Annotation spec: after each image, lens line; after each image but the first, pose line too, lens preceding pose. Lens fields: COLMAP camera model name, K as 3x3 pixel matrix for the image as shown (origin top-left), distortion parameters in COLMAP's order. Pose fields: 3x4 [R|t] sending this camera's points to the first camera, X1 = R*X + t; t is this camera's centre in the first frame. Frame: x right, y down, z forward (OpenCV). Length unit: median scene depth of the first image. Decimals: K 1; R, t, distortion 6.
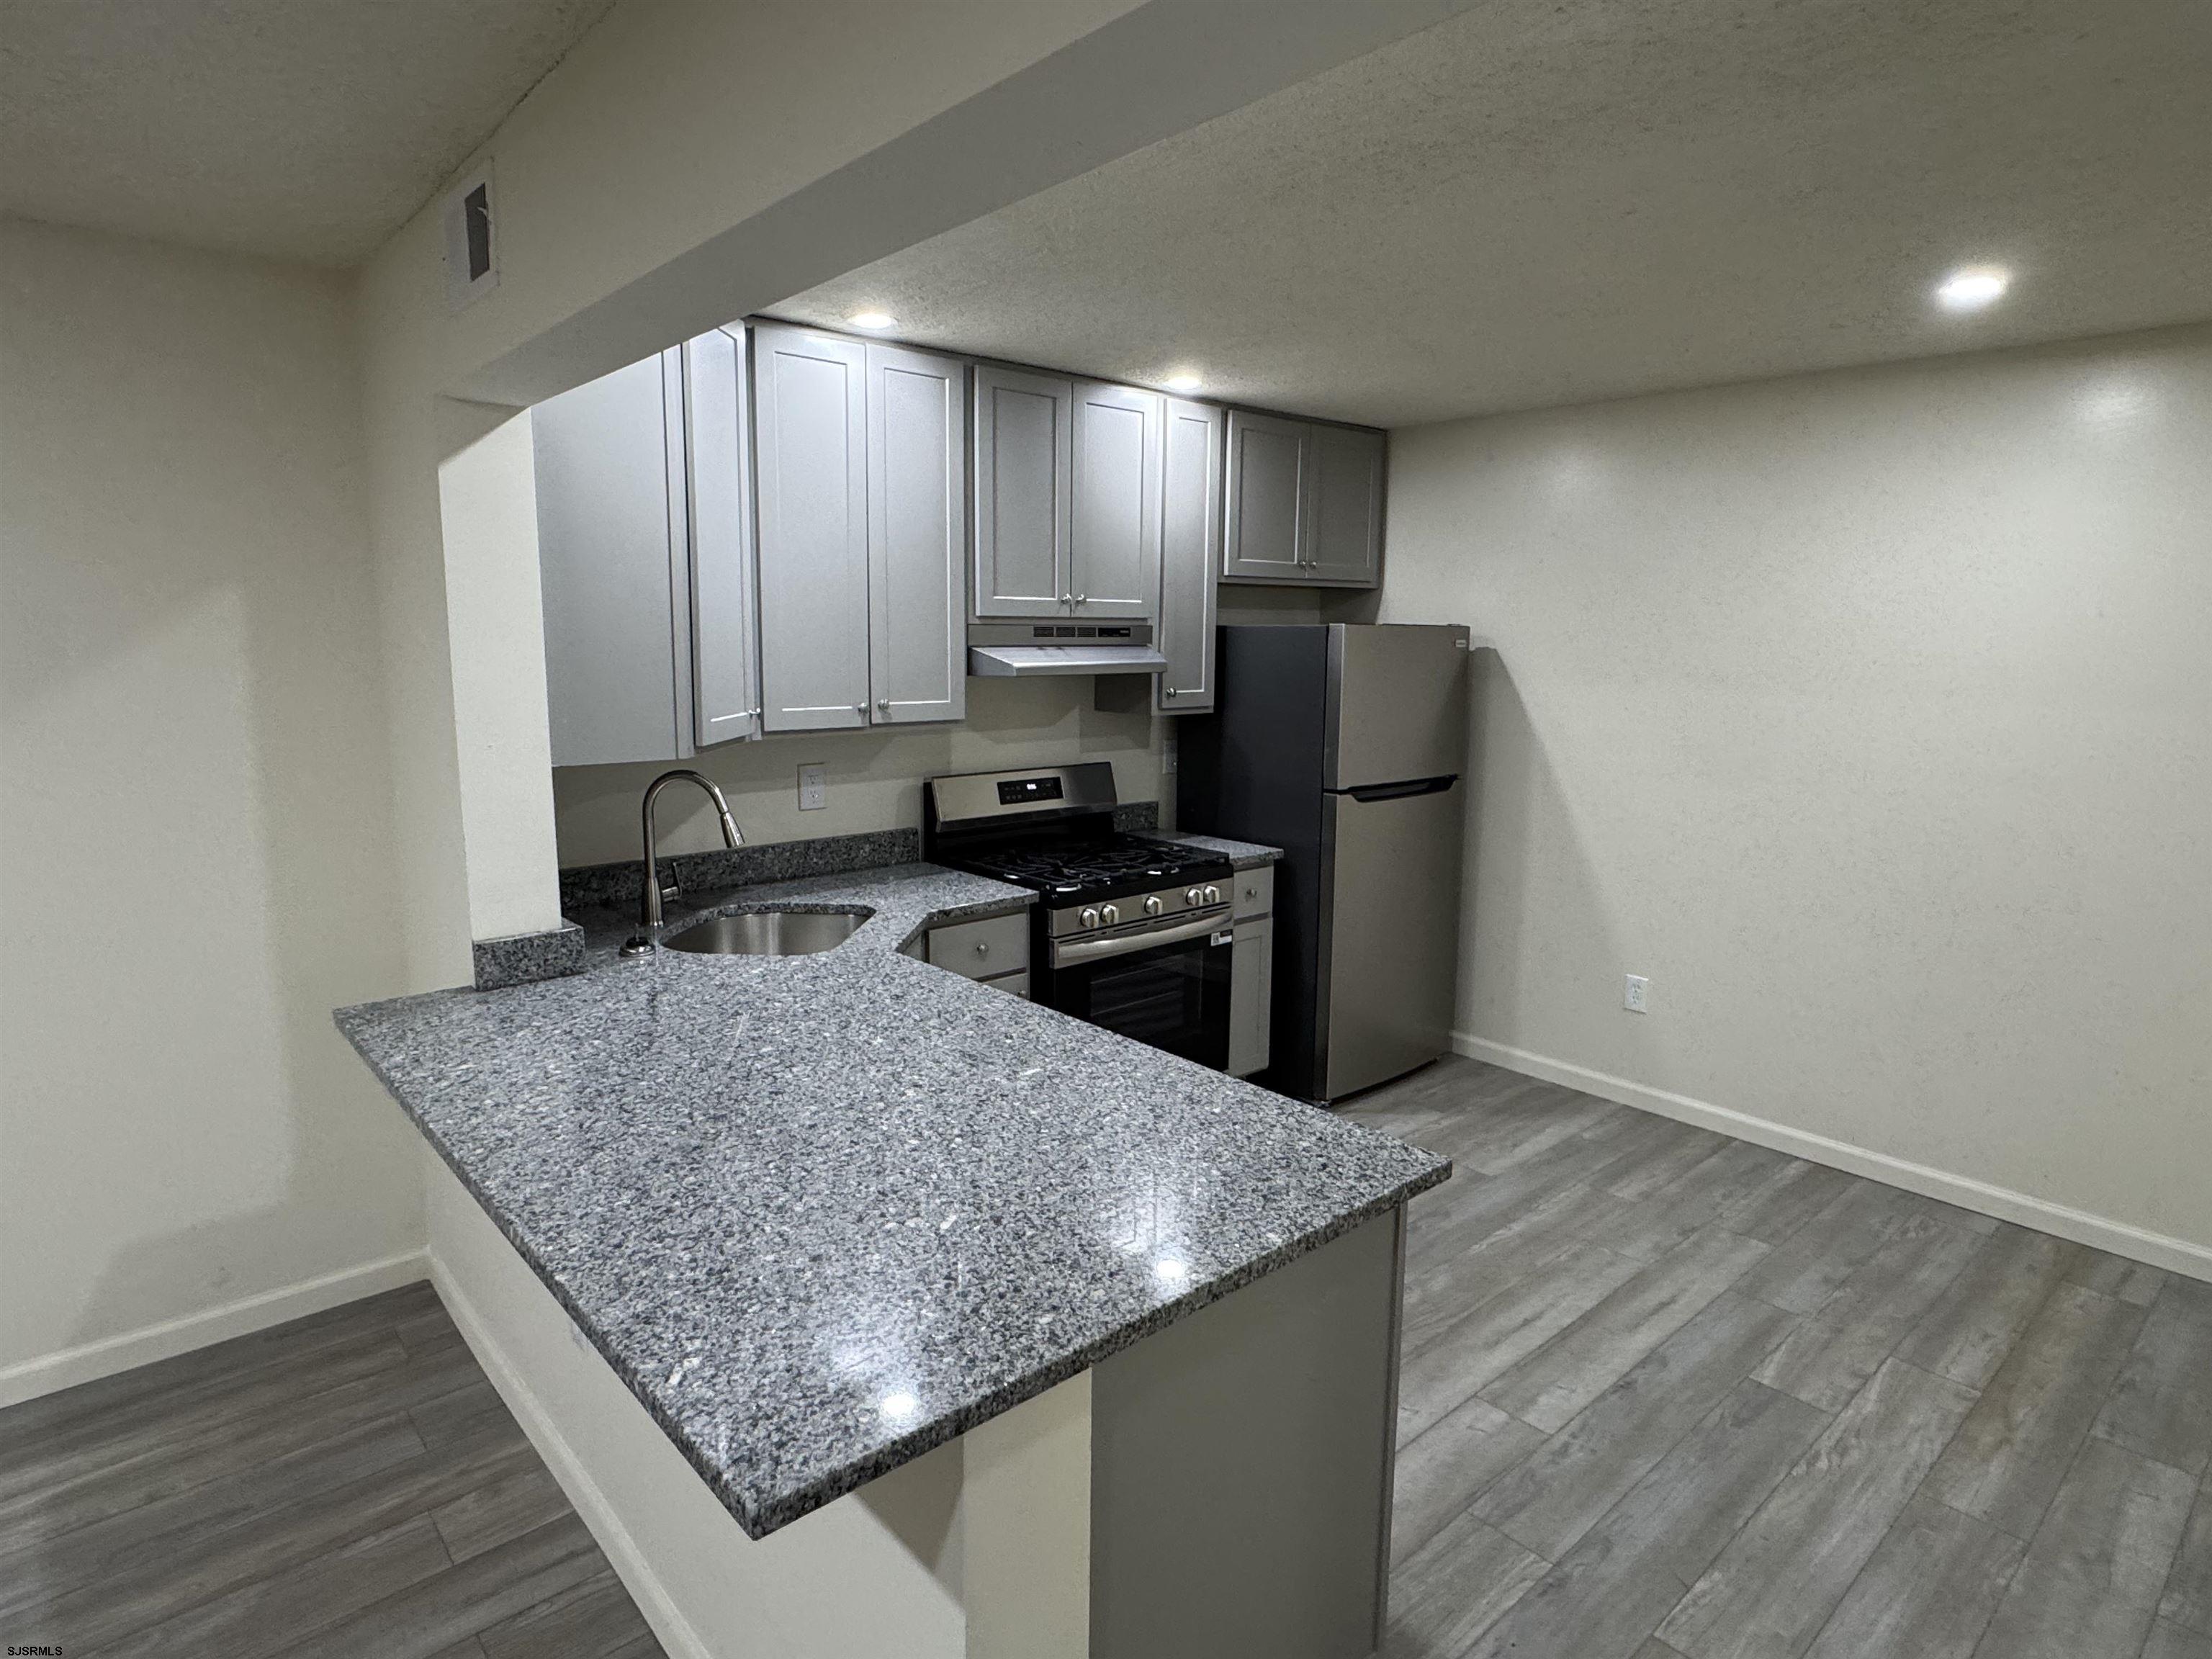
lens RADIAL K [[1218.1, 0, 1102.8], [0, 1218.1, 823.8], [0, 0, 1]] dist [-0.005621, 0.003027]
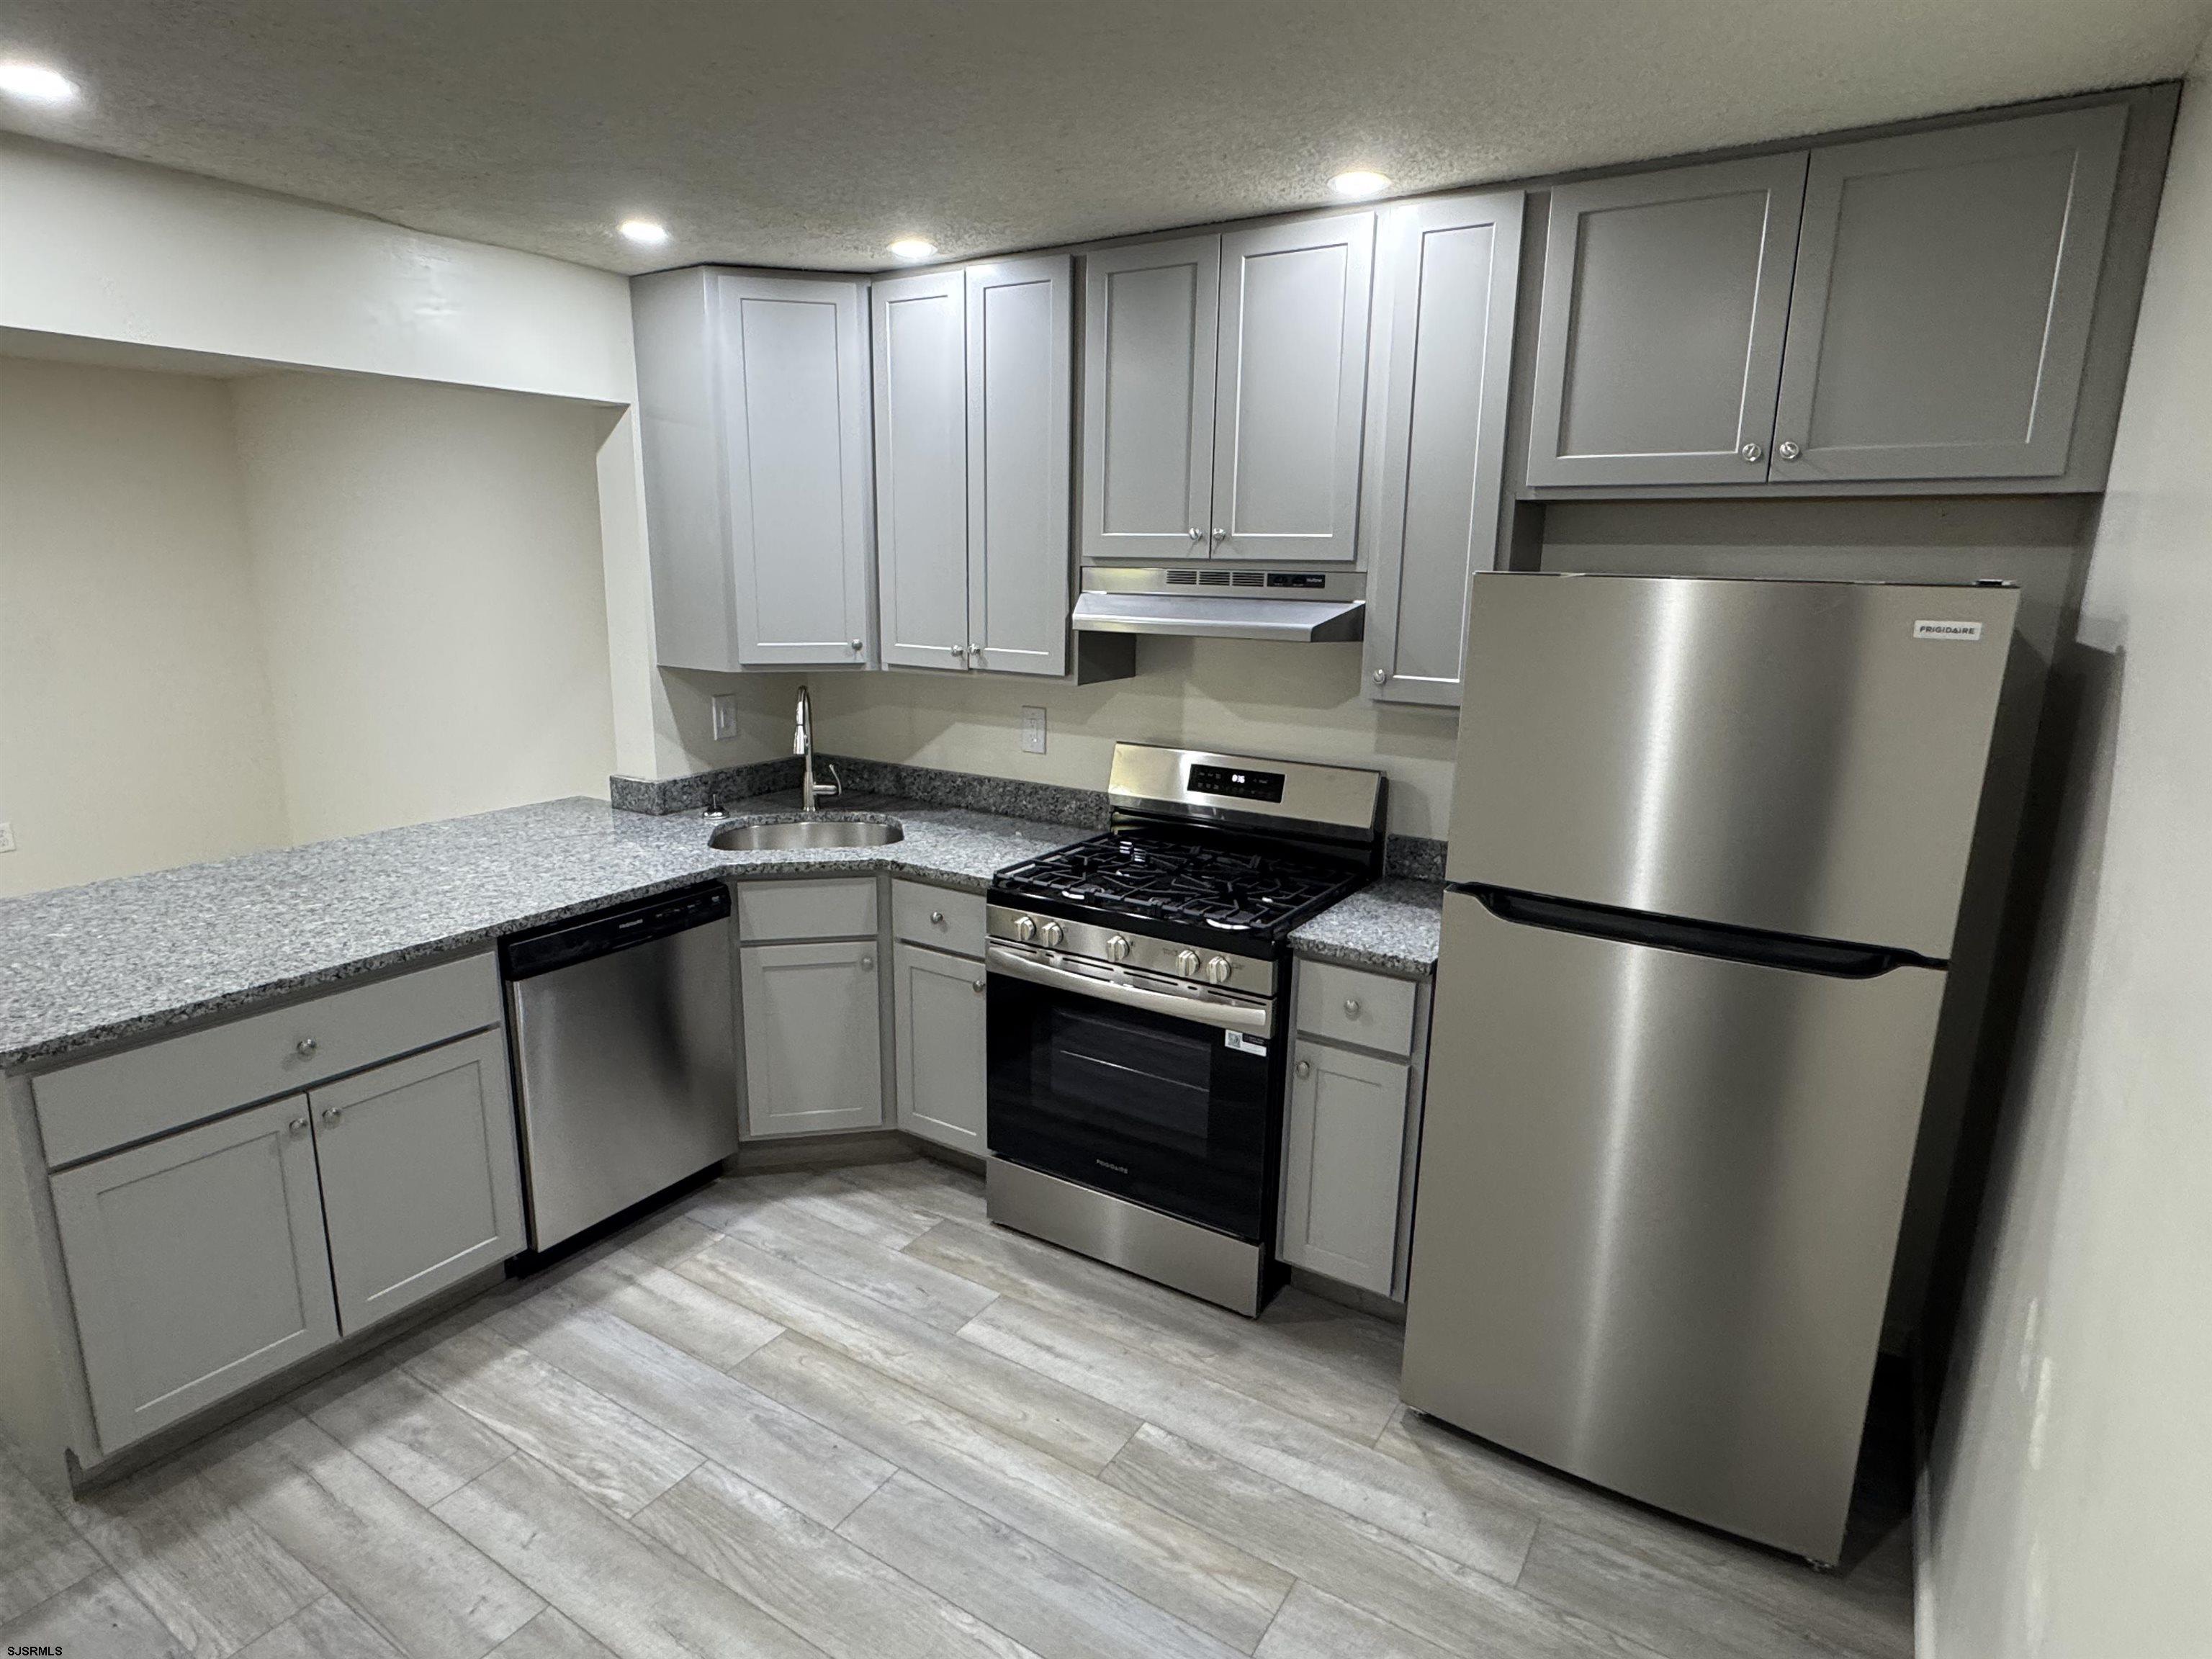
lens RADIAL K [[1218.1, 0, 1098.2], [0, 1218.1, 833.7], [0, 0, 1]] dist [-0.005621, 0.003027]
pose [[0.269730, 0.214377, -0.938769, 0.699416], [-0.162732, 0.971029, 0.174987, -0.125732], [0.949086, 0.105568, 0.296802, 0.733285]]
